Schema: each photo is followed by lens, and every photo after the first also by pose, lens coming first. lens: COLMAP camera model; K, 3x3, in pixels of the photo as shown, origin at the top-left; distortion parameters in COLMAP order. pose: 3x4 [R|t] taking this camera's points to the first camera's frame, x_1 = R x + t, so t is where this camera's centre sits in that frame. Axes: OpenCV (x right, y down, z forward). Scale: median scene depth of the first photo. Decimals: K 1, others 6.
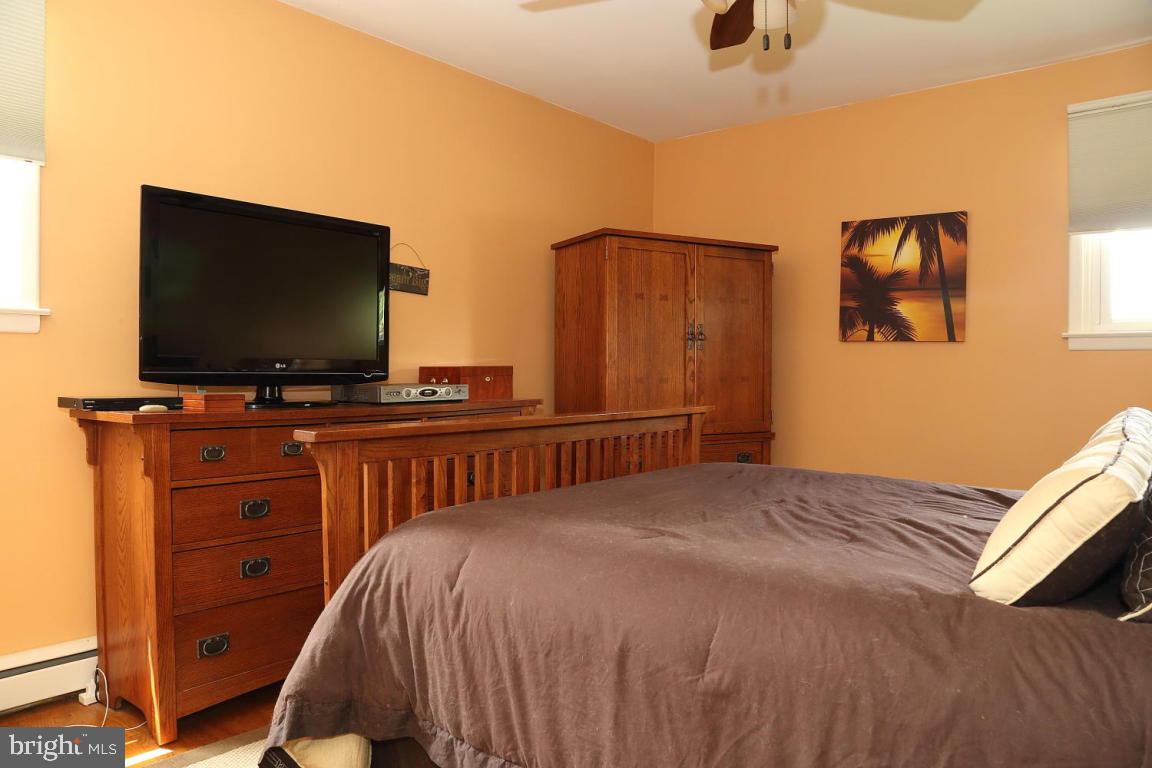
lens RADIAL K [[805.6, 0, 576.0], [0, 805.6, 384.0], [0, 0, 1]] dist [-0.121115, 0.059955]
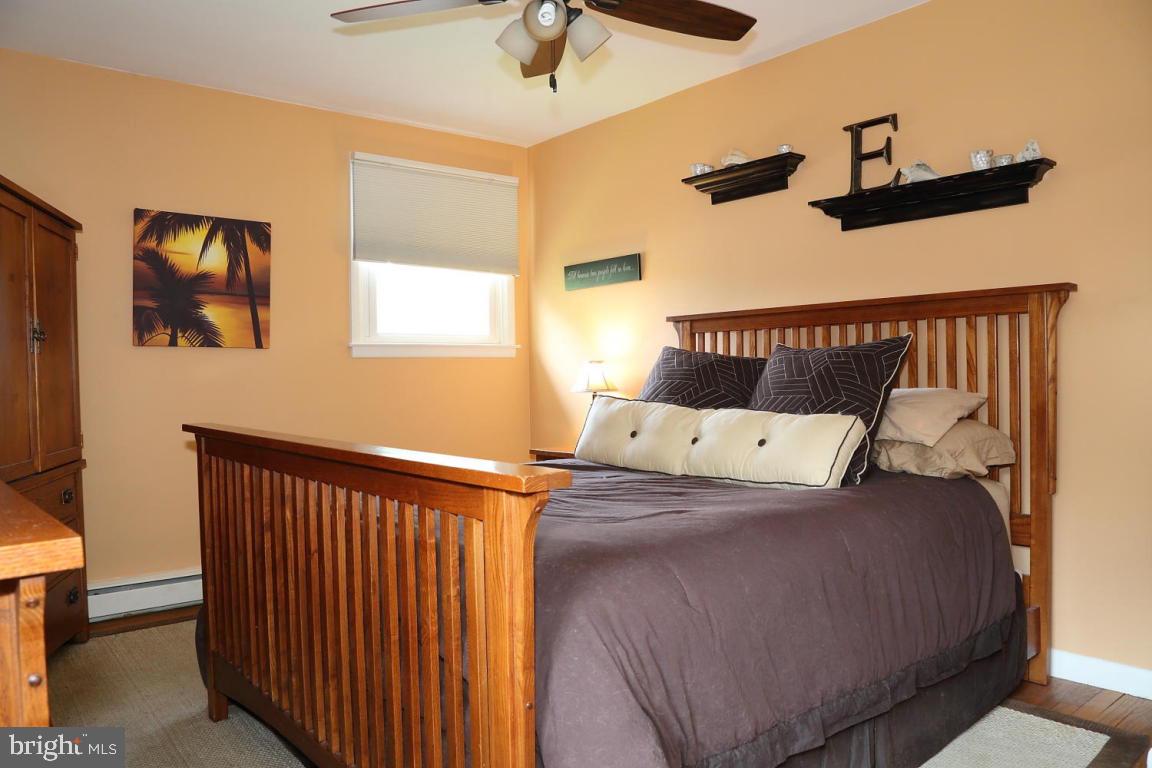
lens RADIAL K [[805.6, 0, 576.0], [0, 805.6, 384.0], [0, 0, 1]] dist [-0.121115, 0.059955]
pose [[0.175508, -0.025668, 0.984143, -0.444243], [0.028973, 0.999362, 0.020898, -0.016754], [-0.984052, 0.024846, 0.176140, 0.399817]]
